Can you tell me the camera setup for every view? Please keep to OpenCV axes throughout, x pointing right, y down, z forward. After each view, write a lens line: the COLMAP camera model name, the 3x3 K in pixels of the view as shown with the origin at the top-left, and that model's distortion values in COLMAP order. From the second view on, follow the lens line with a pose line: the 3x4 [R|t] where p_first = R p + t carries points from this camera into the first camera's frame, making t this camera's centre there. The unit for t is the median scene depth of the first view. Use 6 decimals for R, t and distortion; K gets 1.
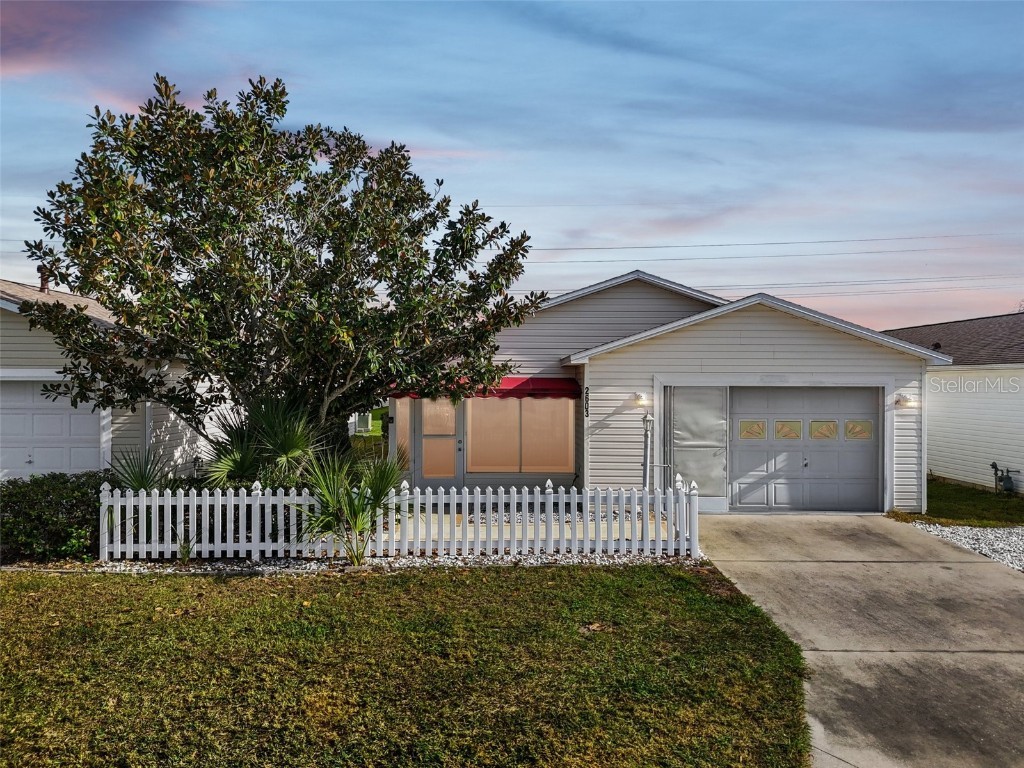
lens RADIAL K [[747.4, 0, 512.0], [0, 747.4, 384.0], [0, 0, 1]] dist [0.078637, -0.068895]
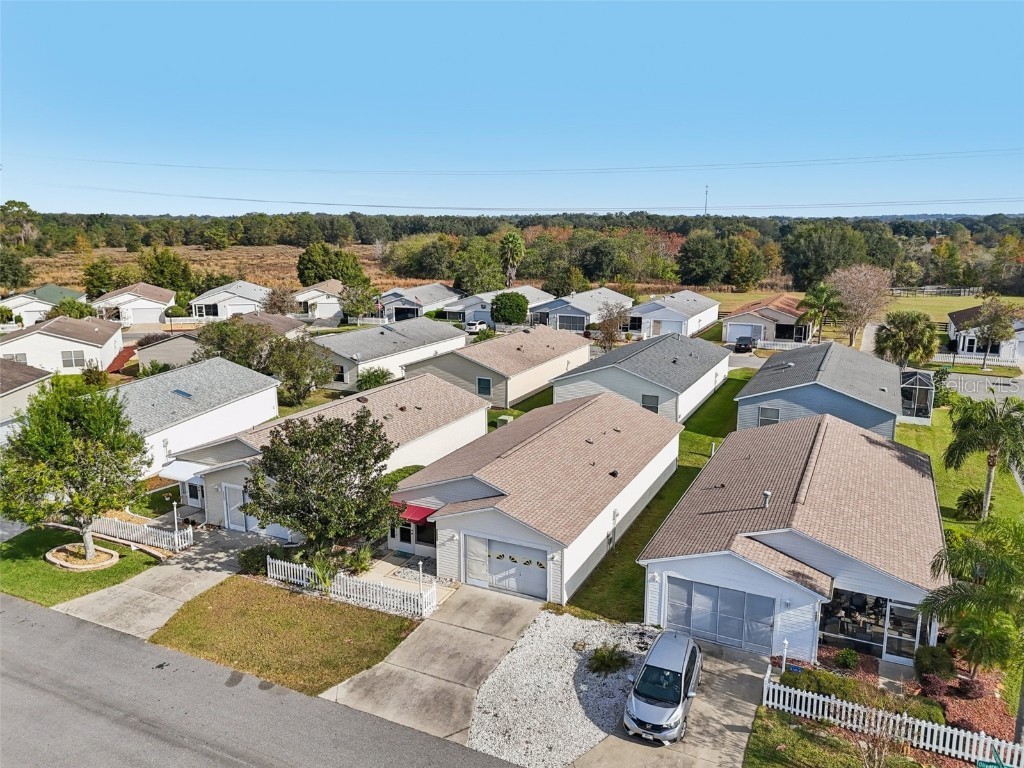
lens RADIAL K [[750.8, 0, 515.1], [0, 750.8, 387.2], [0, 0, 1]] dist [0.089777, -0.094725]
pose [[0.894094, 0.094411, -0.437815, 1.782245], [0.001052, 0.977085, 0.212848, -1.271871], [0.447878, -0.190767, 0.873507, -1.243479]]
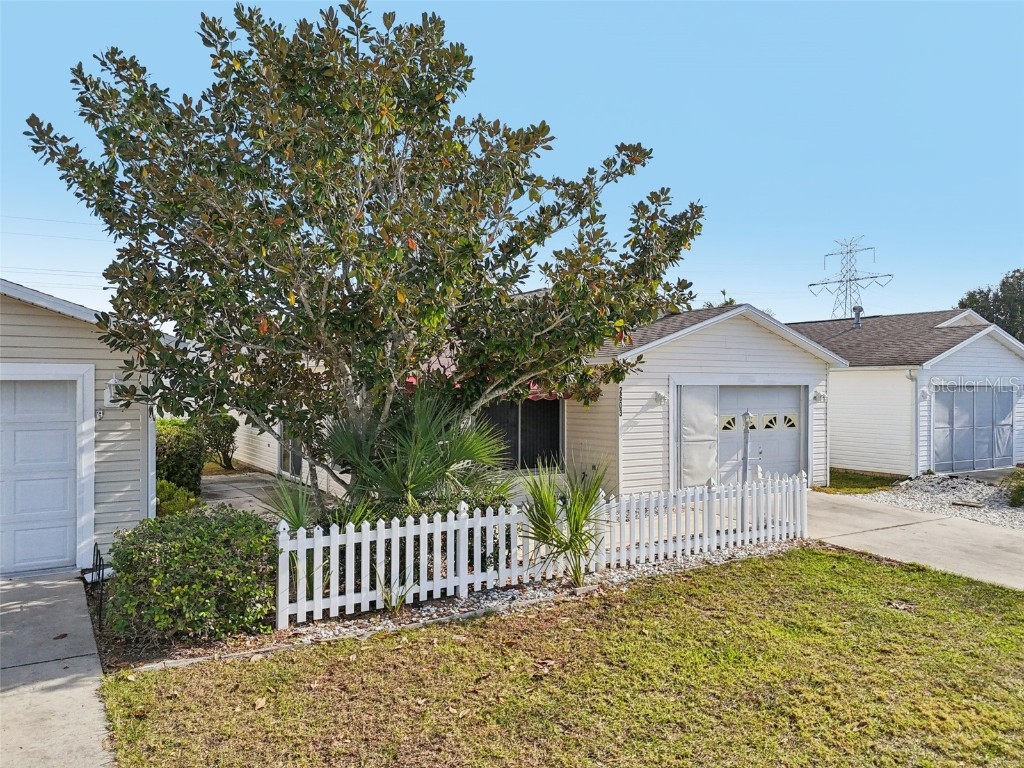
lens RADIAL K [[750.8, 0, 515.1], [0, 750.8, 387.2], [0, 0, 1]] dist [0.089777, -0.094725]
pose [[0.853157, -0.004876, 0.521632, -0.721807], [0.003225, 0.999987, 0.004072, 0.000365], [-0.521645, -0.001792, 0.853161, 0.266168]]
